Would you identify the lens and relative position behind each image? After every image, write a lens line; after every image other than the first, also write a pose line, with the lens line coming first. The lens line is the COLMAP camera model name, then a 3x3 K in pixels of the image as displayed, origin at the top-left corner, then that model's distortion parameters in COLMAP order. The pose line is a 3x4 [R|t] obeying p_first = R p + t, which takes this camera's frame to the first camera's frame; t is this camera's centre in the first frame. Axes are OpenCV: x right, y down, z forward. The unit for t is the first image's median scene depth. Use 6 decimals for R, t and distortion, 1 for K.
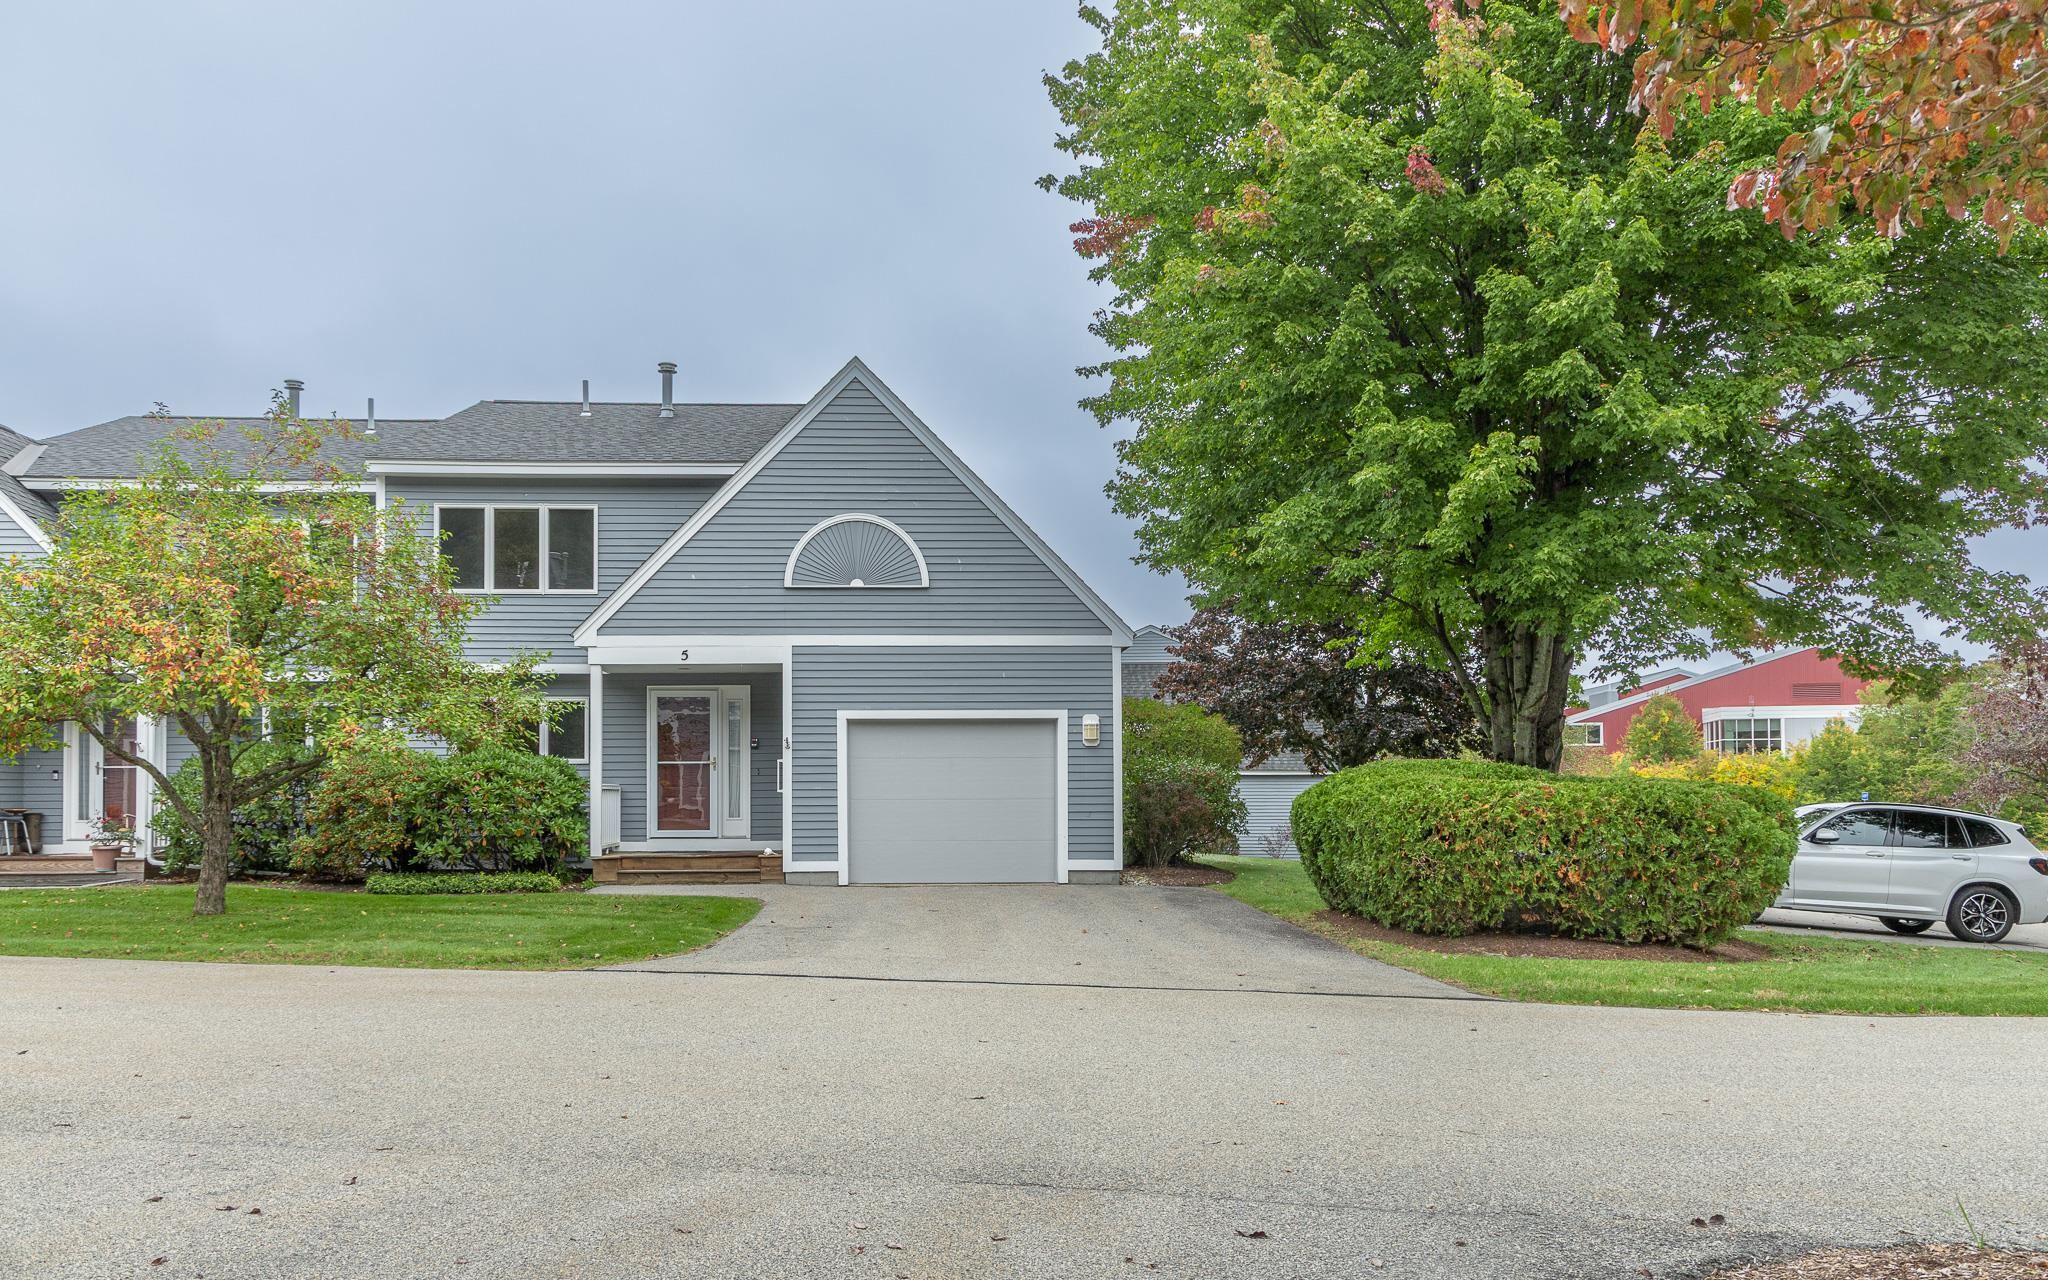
lens RADIAL K [[1466.4, 0, 1023.8], [0, 1466.4, 637.7], [0, 0, 1]] dist [0.076102, 0.002404]
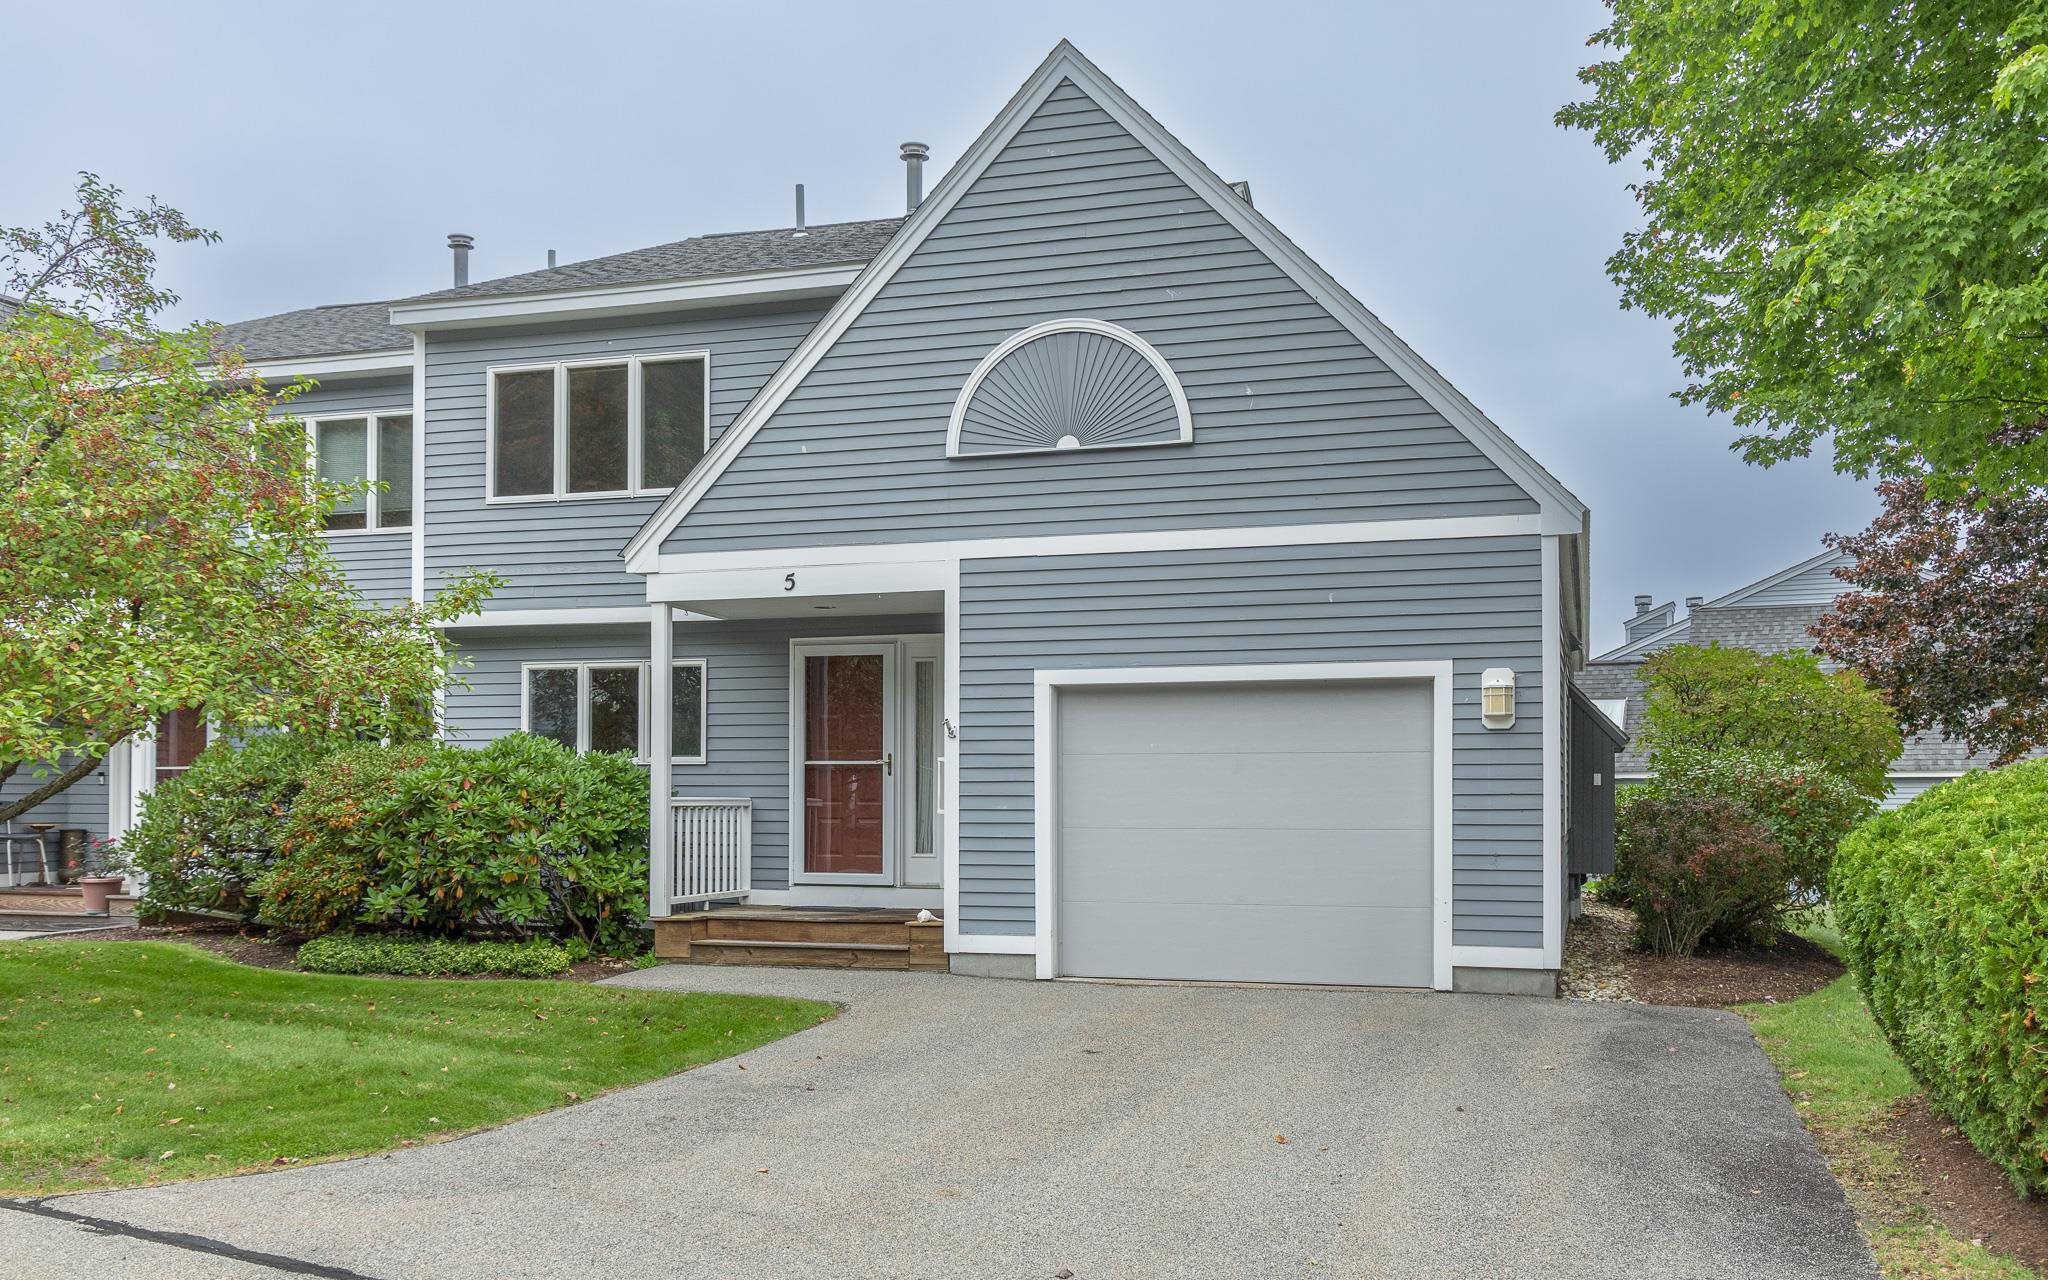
lens RADIAL K [[1888.3, 0, 1036.2], [0, 1888.3, 682.3], [0, 0, 1]] dist [0.025502, 0.000345]
pose [[0.938775, -0.018626, -0.344027, 0.122371], [0.033636, 0.998722, 0.037712, 0.026630], [0.342885, -0.046974, 0.938202, 0.317094]]
